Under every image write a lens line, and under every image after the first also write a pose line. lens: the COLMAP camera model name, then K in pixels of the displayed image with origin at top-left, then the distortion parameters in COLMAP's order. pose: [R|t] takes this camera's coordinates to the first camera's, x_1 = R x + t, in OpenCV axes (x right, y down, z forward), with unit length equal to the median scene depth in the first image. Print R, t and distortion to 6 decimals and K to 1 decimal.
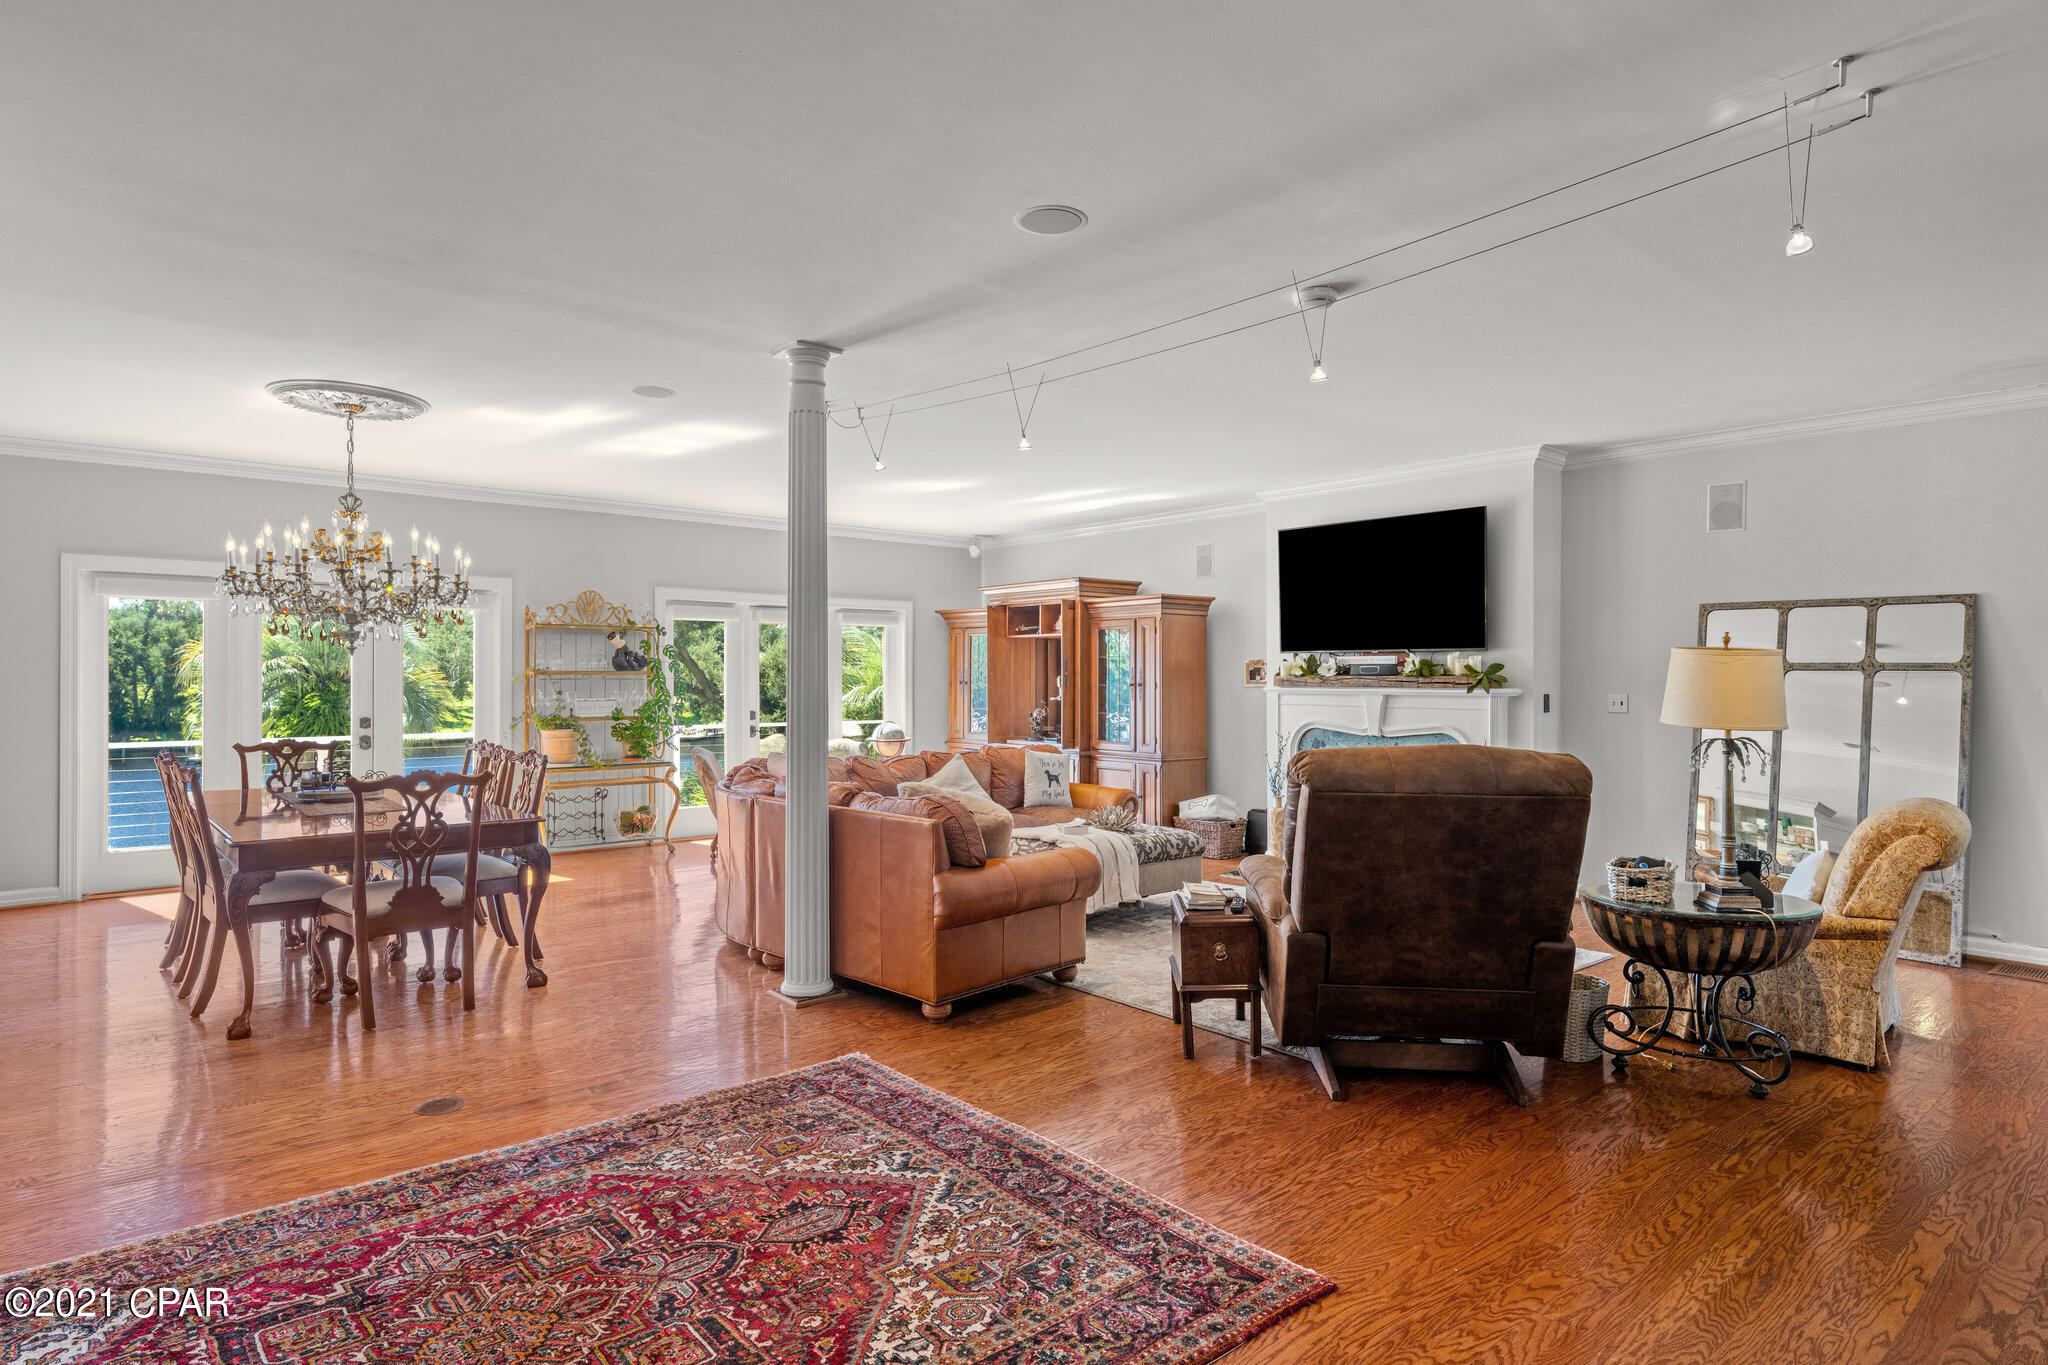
lens RADIAL K [[1118.0, 0, 1033.1], [0, 1118.0, 679.8], [0, 0, 1]] dist [0.000492, 0.000046]
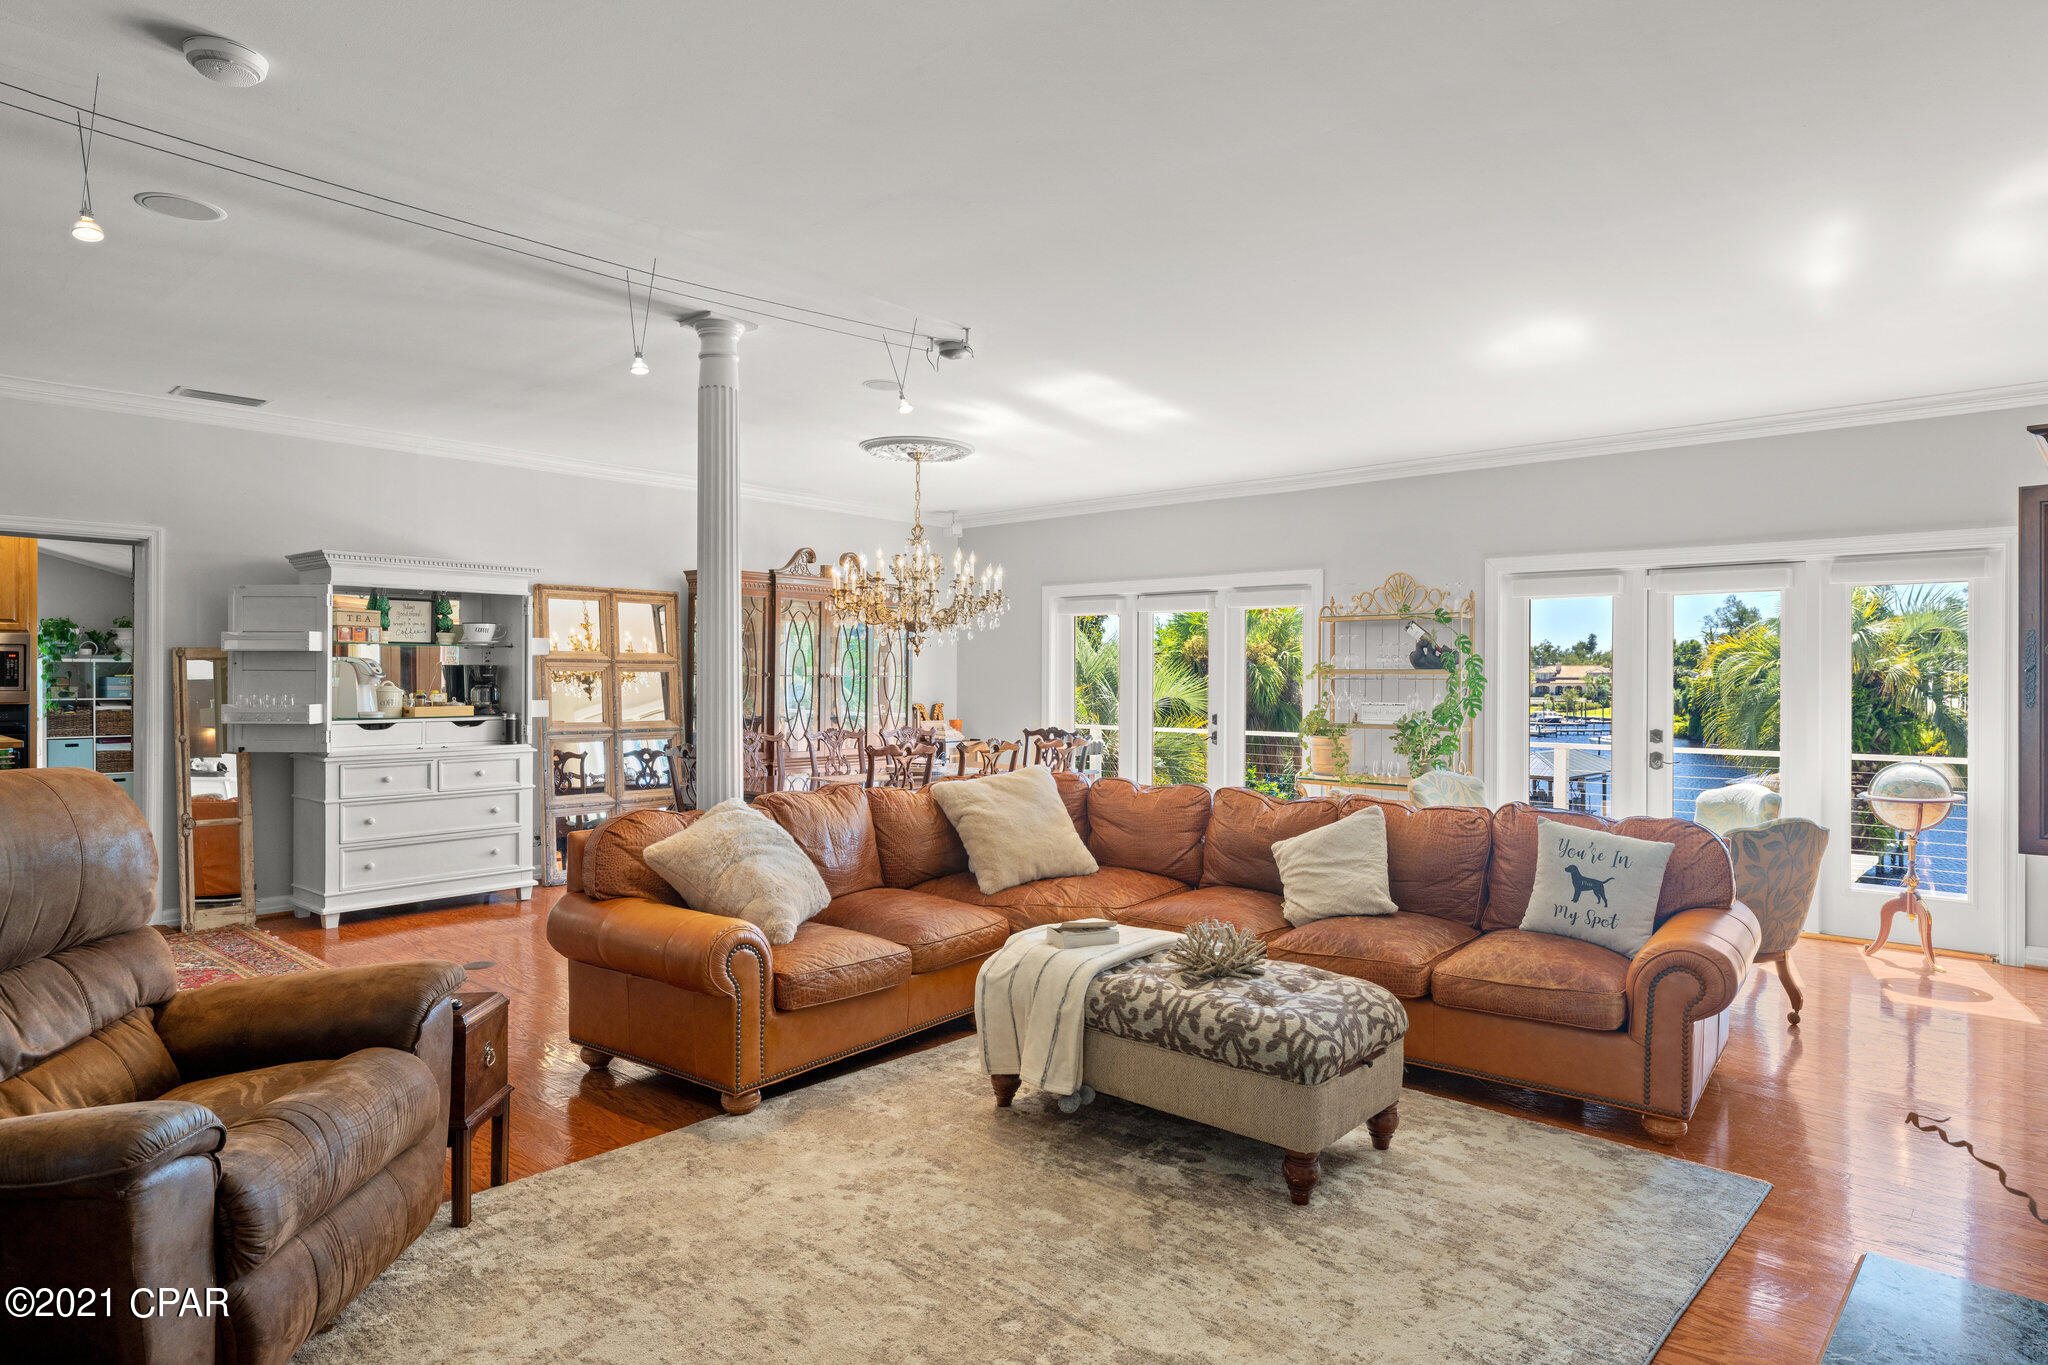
lens RADIAL K [[1171.1, 0, 1031.4], [0, 1171.1, 680.6], [0, 0, 1]] dist [0.004333, 0.000091]
pose [[0.115205, 0.002794, -0.993338, 0.457616], [-0.007359, 0.999971, 0.001959, 0.000765], [0.993315, 0.007084, 0.115222, 0.655069]]
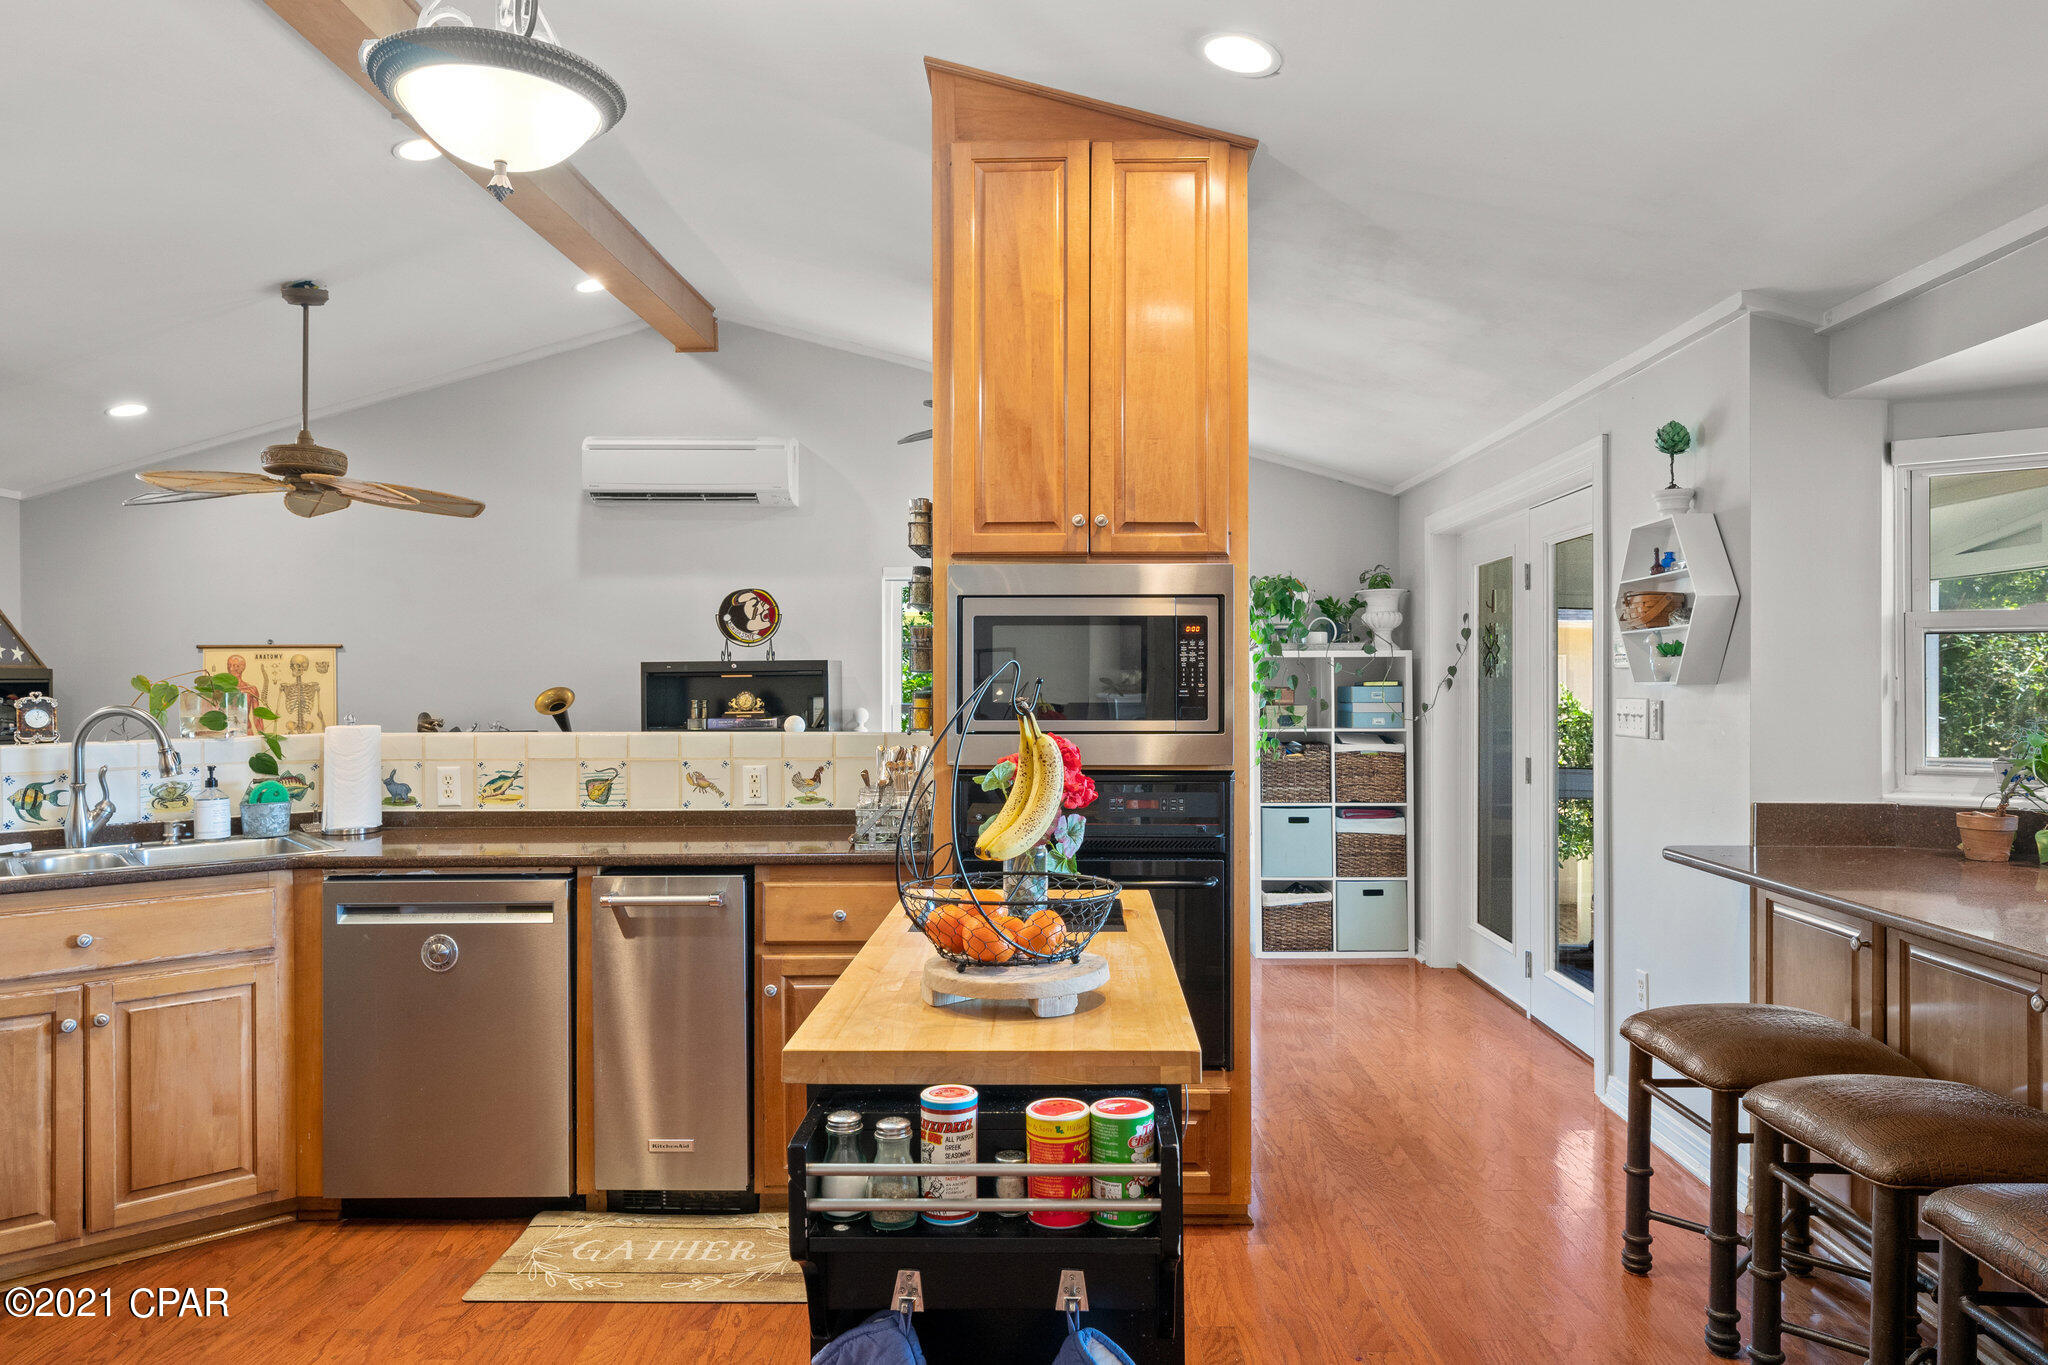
lens RADIAL K [[1301.4, 0, 1021.1], [0, 1301.4, 676.3], [0, 0, 1]] dist [-0.000856, -0.001869]
pose [[-0.685863, -0.000678, -0.727730, -0.303127], [0.000536, 0.999999, -0.001437, 0.002132], [0.727730, -0.001376, -0.685862, 0.147311]]
